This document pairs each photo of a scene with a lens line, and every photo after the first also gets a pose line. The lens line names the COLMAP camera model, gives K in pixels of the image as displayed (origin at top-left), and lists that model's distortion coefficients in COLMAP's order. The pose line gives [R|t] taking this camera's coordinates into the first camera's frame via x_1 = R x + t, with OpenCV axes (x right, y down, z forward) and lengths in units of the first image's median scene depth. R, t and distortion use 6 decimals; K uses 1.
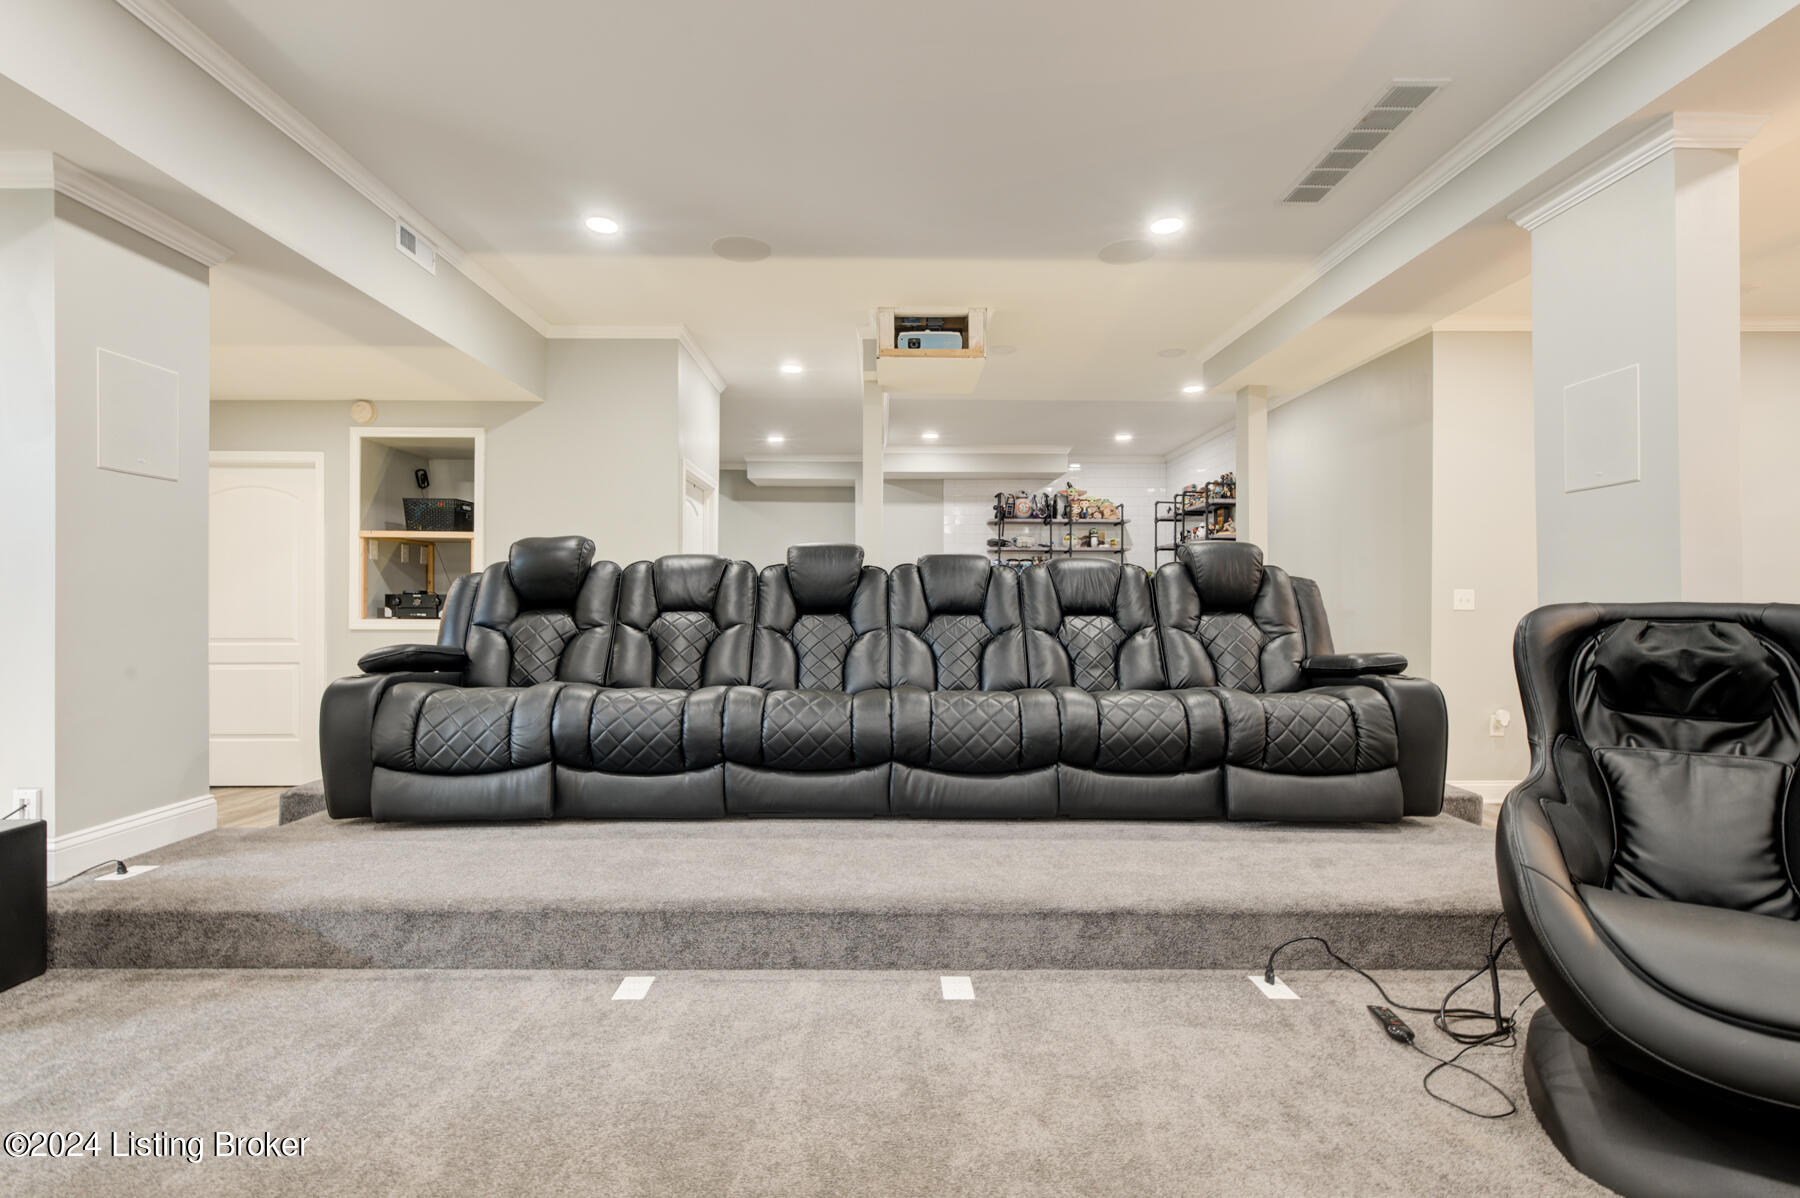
lens RADIAL K [[810.0, 0, 900.9], [0, 810.0, 600.7], [0, 0, 1]] dist [-0.002014, 0.001590]
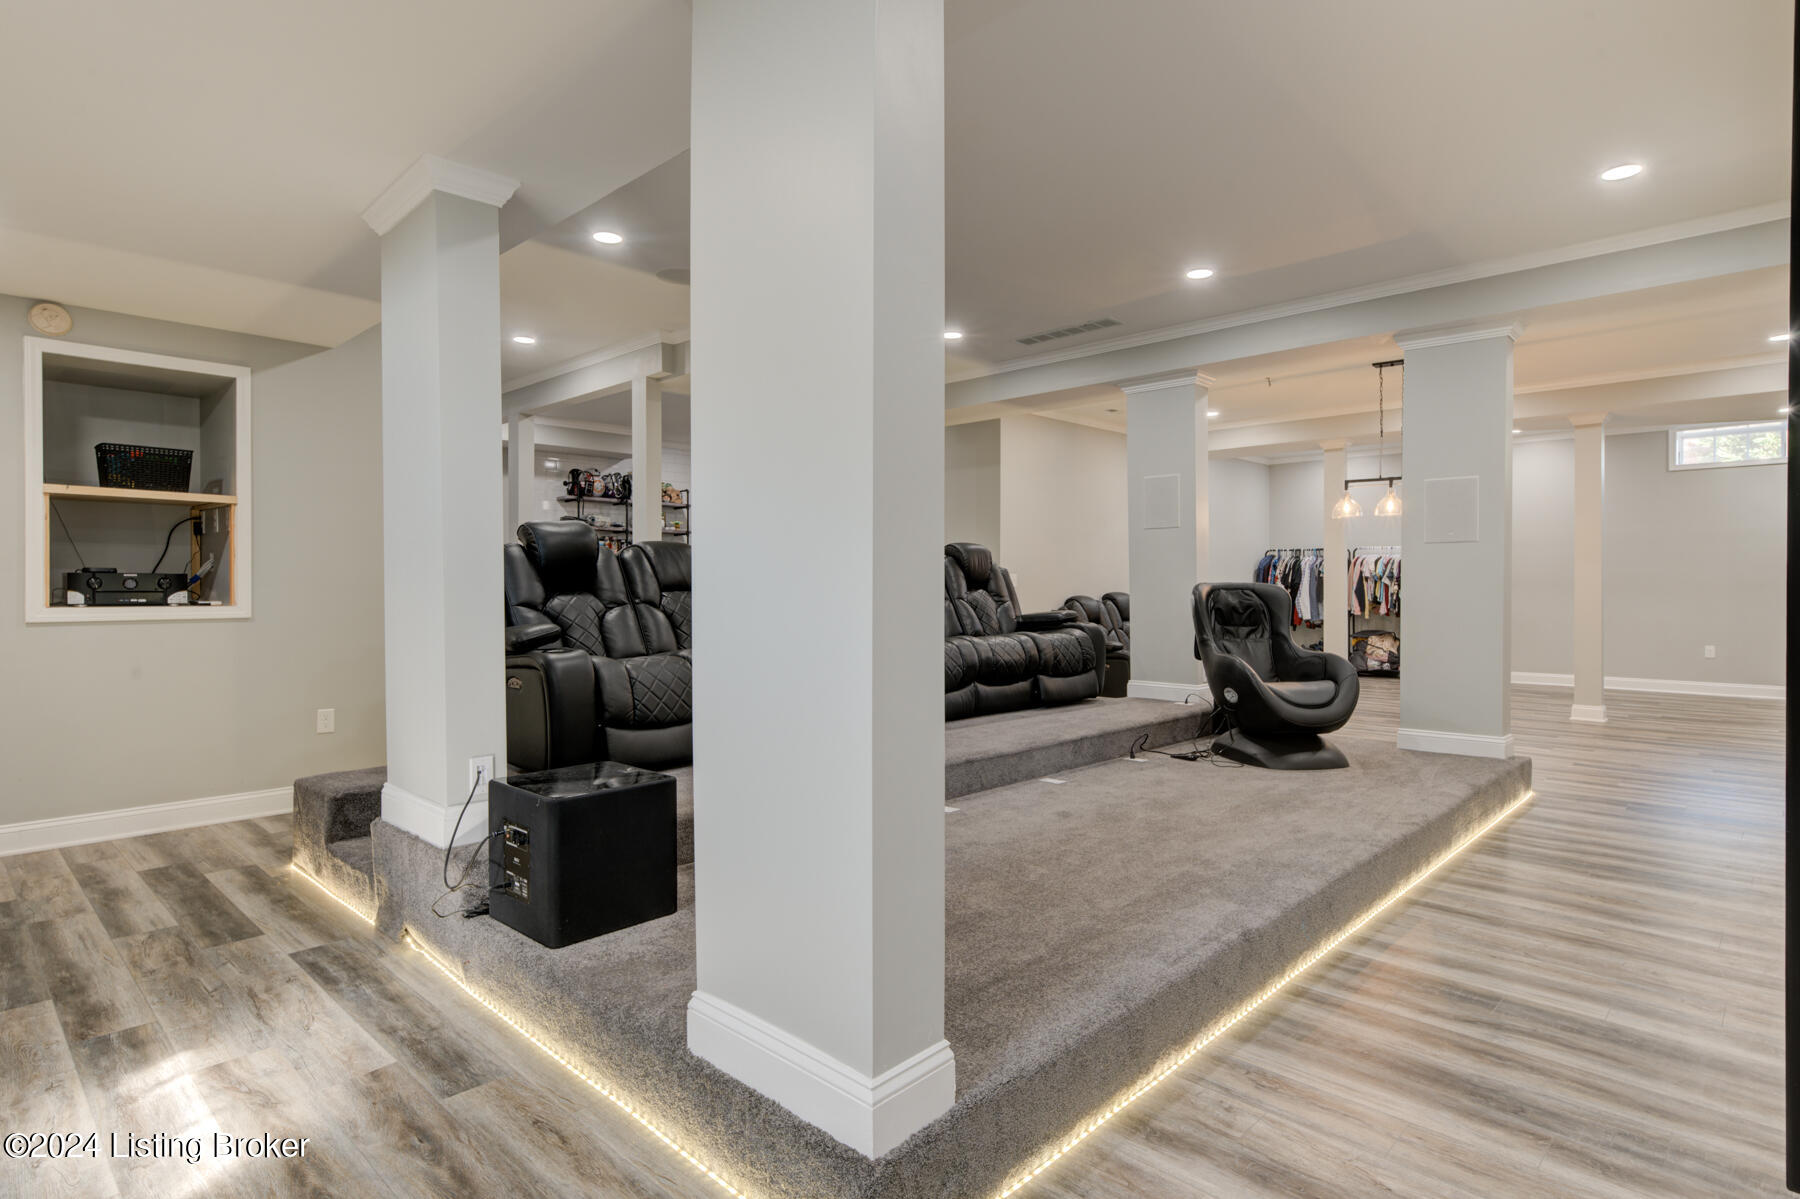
lens RADIAL K [[967.6, 0, 908.0], [0, 967.6, 596.6], [0, 0, 1]] dist [-0.014469, 0.001312]
pose [[0.685657, -0.011847, 0.727828, -0.765767], [-0.000765, 0.999855, 0.016996, -0.002029], [-0.727924, -0.012210, 0.685549, -0.137733]]
